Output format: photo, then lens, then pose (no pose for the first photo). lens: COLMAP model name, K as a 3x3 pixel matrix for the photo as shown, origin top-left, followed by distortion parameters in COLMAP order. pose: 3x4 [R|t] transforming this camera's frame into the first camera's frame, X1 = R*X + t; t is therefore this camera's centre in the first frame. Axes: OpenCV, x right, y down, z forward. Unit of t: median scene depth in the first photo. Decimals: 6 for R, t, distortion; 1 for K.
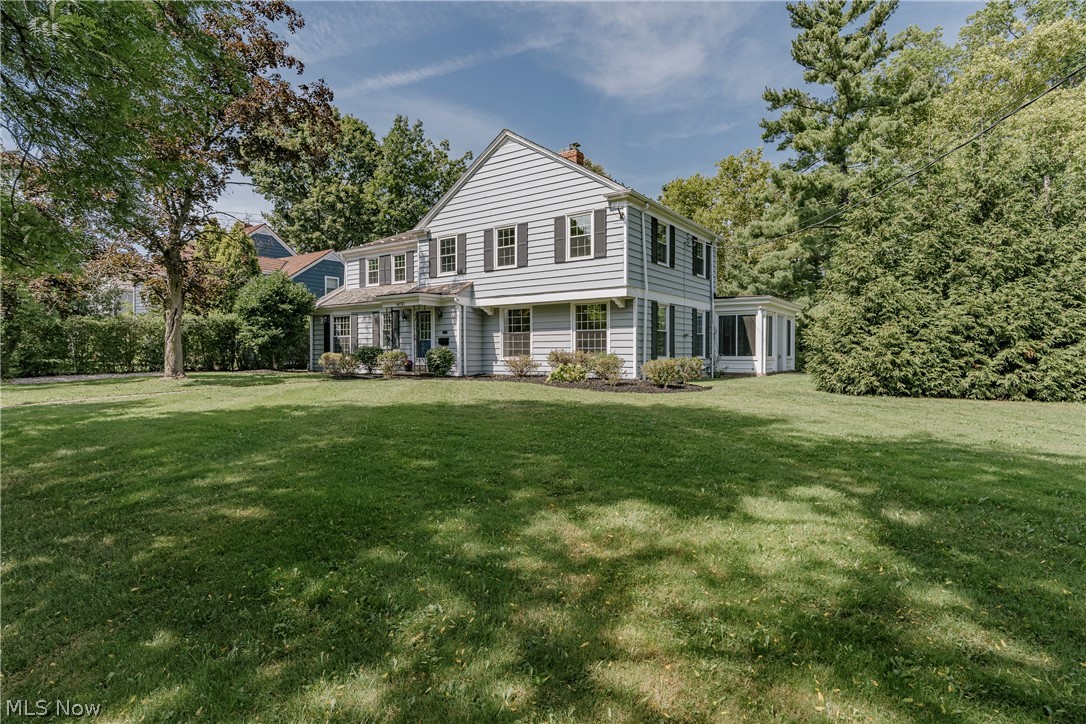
lens RADIAL K [[578.9, 0, 543.0], [0, 578.9, 362.0], [0, 0, 1]] dist [-0.001736, -0.000328]
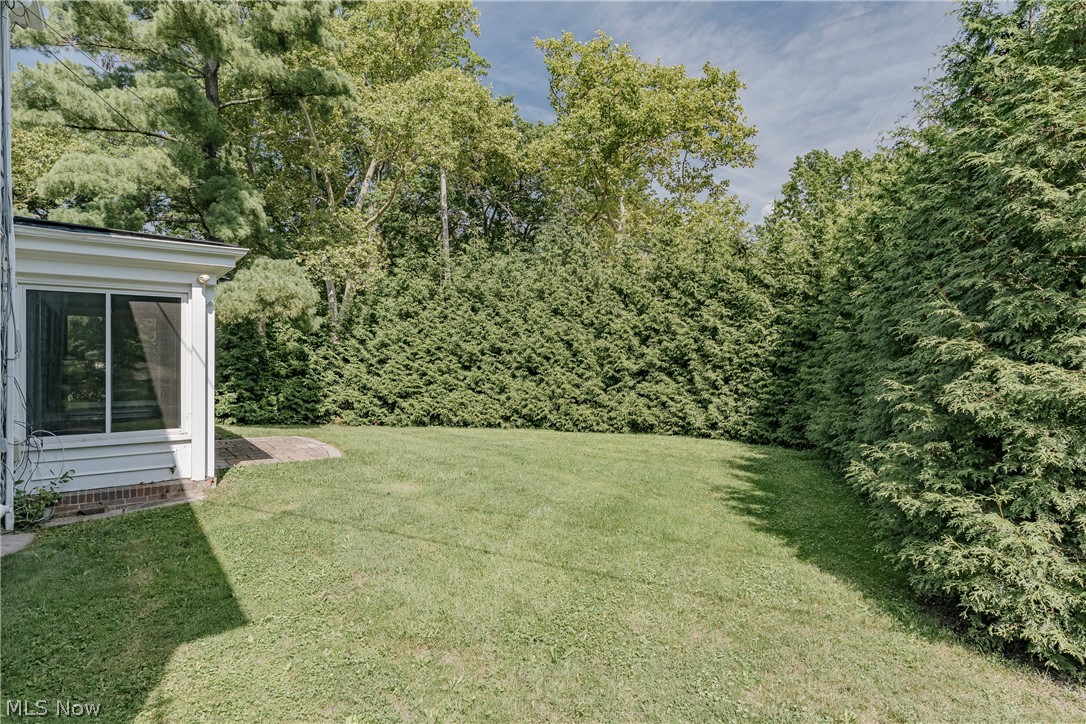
lens RADIAL K [[578.9, 0, 543.0], [0, 578.9, 362.0], [0, 0, 1]] dist [-0.001736, -0.000328]
pose [[0.301114, 0.002583, 0.953585, 0.079013], [0.007254, 0.999961, -0.004999, -0.028825], [-0.953560, 0.008423, 0.301084, 0.463474]]
